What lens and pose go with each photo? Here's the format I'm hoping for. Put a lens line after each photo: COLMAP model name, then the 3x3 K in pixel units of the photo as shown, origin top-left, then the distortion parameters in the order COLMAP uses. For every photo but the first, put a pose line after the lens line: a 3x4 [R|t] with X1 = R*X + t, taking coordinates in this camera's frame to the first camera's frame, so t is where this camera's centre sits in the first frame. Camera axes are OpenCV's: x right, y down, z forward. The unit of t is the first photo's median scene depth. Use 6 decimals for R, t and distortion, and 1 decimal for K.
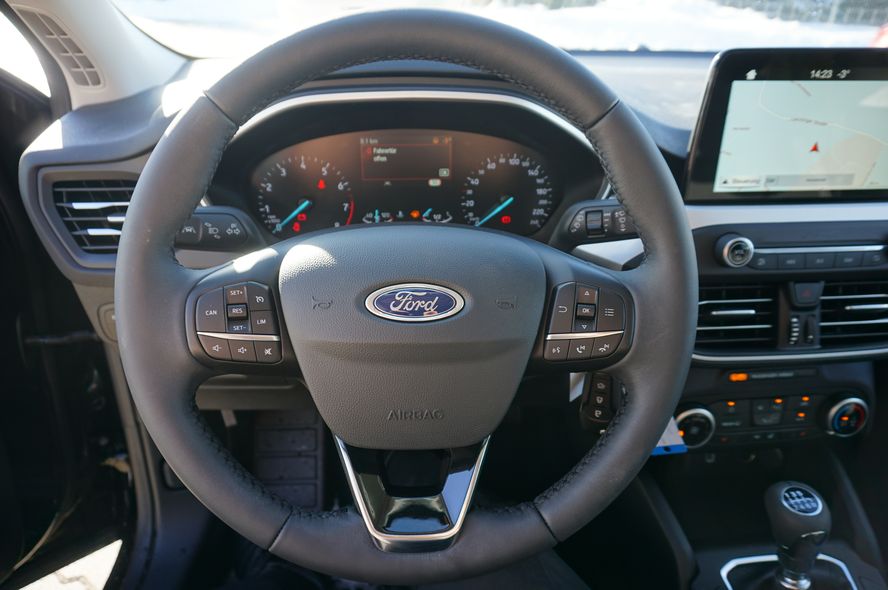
lens RADIAL K [[601.9, 0, 444.0], [0, 601.9, 295.0], [0, 0, 1]] dist [-0.054995, 0.044383]
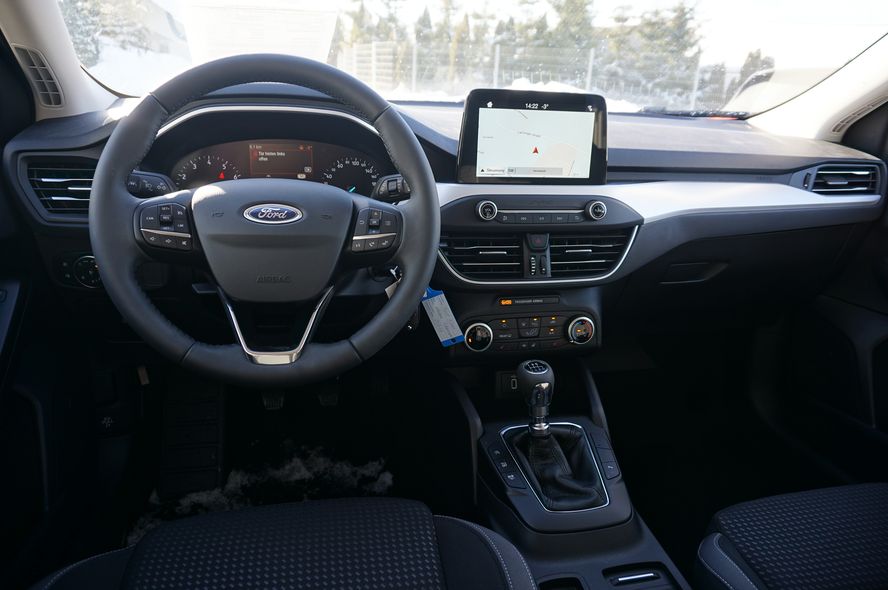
lens RADIAL K [[601.9, 0, 444.0], [0, 601.9, 295.0], [0, 0, 1]] dist [-0.054995, 0.044383]
pose [[0.989466, -0.010241, 0.144402, 0.149164], [0.027419, 0.992697, -0.117474, 0.366702], [-0.142145, 0.120196, 0.982521, -0.590972]]
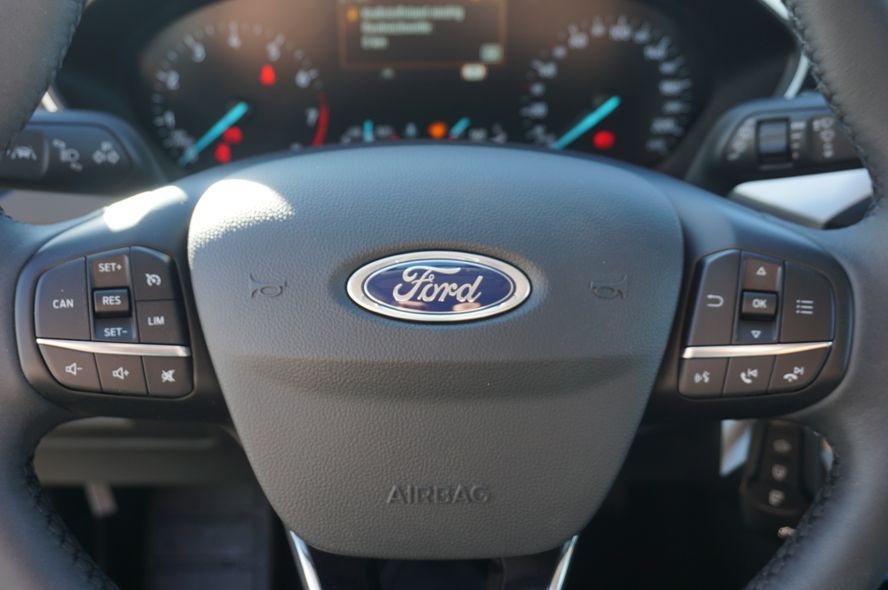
lens RADIAL K [[1062.0, 0, 444.0], [0, 1062.0, 295.0], [0, 0, 1]] dist [0.023441, 0.020966]
pose [[0.999245, 0.004696, -0.038558, -0.005552], [-0.004283, 0.999933, 0.010774, 0.007730], [0.038606, -0.010601, 0.999198, 0.037442]]
